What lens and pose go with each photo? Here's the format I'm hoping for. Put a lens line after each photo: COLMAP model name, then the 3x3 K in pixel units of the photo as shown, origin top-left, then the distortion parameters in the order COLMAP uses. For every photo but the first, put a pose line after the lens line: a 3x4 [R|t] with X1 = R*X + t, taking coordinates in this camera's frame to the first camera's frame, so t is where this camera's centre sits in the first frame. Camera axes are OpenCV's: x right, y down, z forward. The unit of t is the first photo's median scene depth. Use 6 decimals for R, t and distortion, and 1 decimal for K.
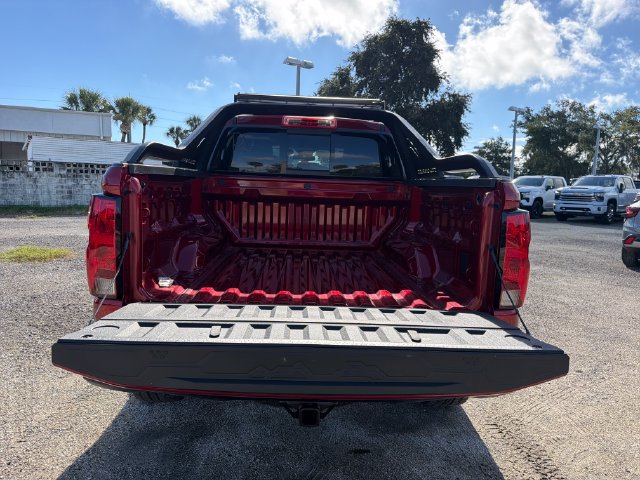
lens RADIAL K [[452.7, 0, 314.7], [0, 452.7, 252.5], [0, 0, 1]] dist [0.032822, -0.036436]
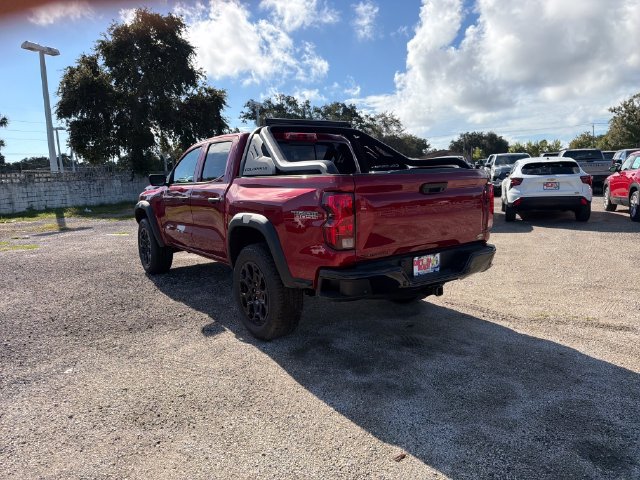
lens RADIAL K [[452.7, 0, 315.2], [0, 452.7, 250.4], [0, 0, 1]] dist [0.032822, -0.036436]
pose [[0.839414, -0.152732, 0.521591, -0.111648], [0.143441, 0.987932, 0.058442, -0.001385], [-0.524222, 0.025760, 0.851192, -0.033453]]
